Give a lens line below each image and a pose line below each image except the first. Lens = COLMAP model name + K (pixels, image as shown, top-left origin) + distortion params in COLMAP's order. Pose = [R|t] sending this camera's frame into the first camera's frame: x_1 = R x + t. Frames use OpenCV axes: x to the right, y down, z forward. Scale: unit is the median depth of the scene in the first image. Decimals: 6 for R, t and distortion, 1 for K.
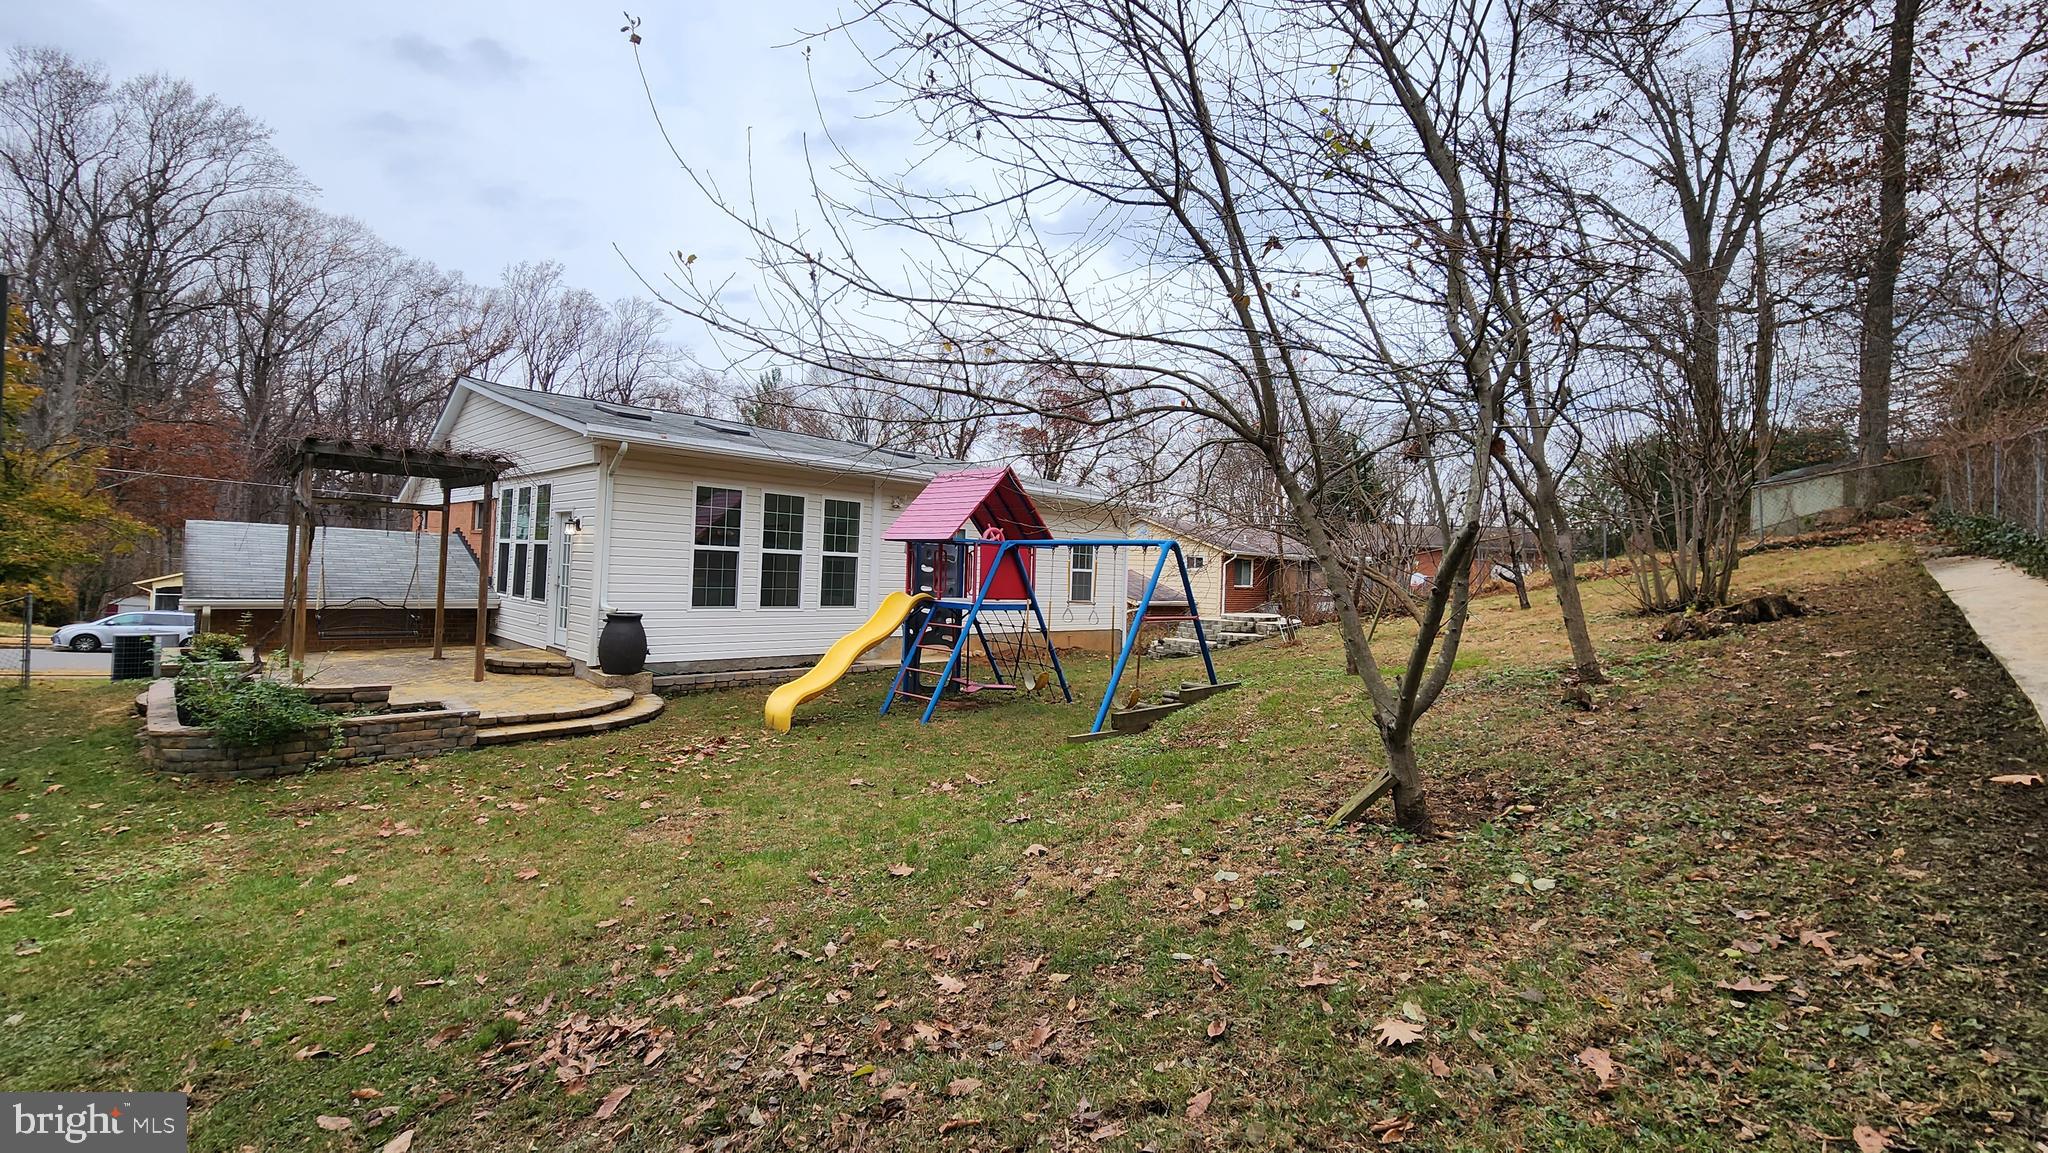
lens RADIAL K [[842.4, 0, 1016.0], [0, 842.4, 569.2], [0, 0, 1]] dist [0.001435, -0.002824]
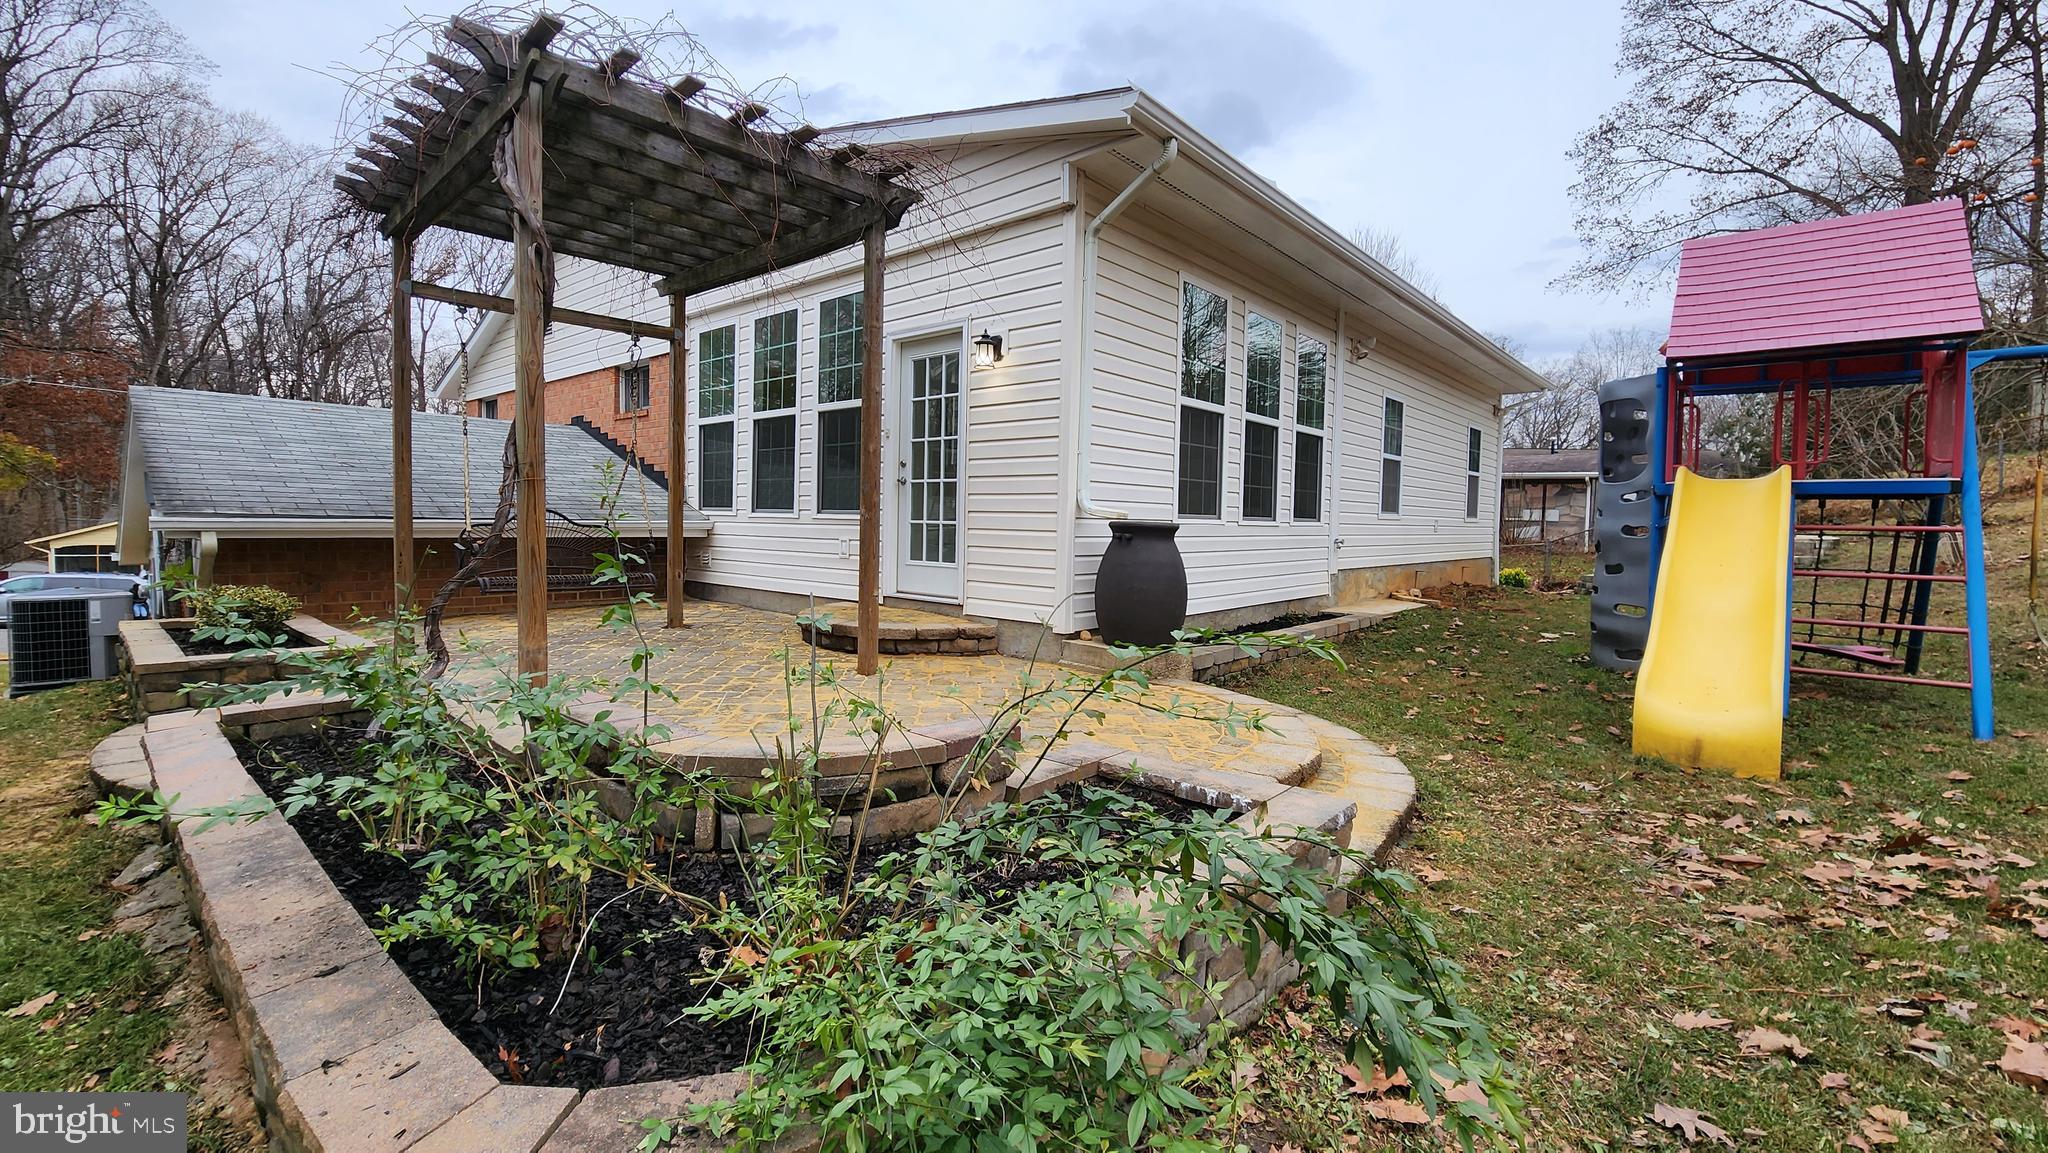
lens RADIAL K [[842.4, 0, 1018.1], [0, 842.4, 569.0], [0, 0, 1]] dist [0.001435, -0.002824]
pose [[0.997804, -0.026844, 0.060556, -0.362631], [0.022989, 0.997718, 0.063488, 0.030497], [-0.062122, -0.061956, 0.996144, 0.336774]]
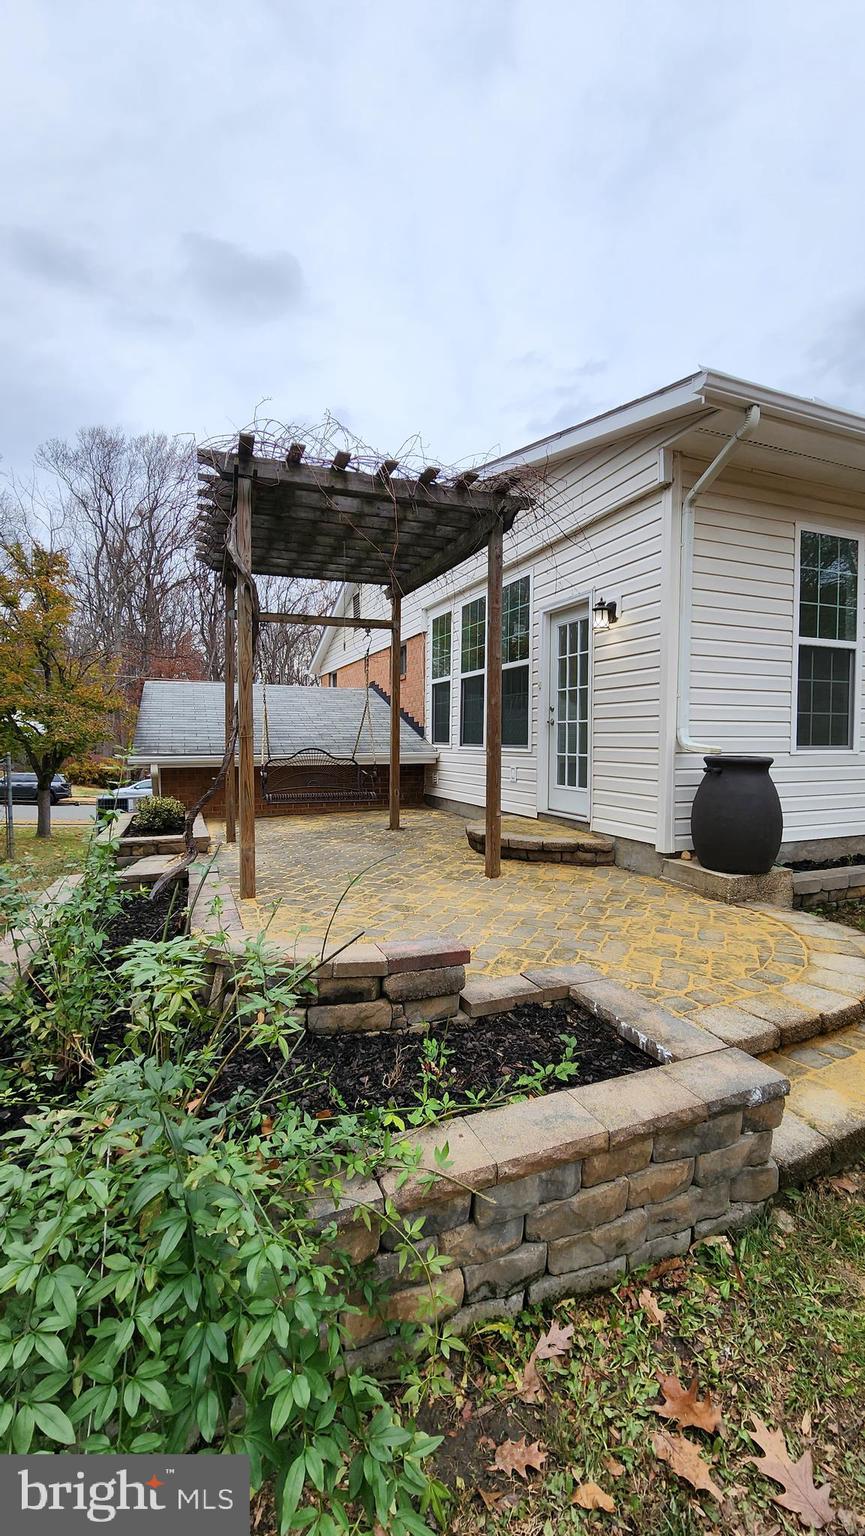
lens RADIAL K [[631.8, 0, 439.0], [0, 631.8, 768.2], [0, 0, 1]] dist [0.001435, -0.002824]
pose [[0.920895, -0.022863, -0.389139, -0.309885], [0.038992, 0.998675, 0.033598, 0.025374], [0.387855, -0.046114, 0.920566, 0.360951]]
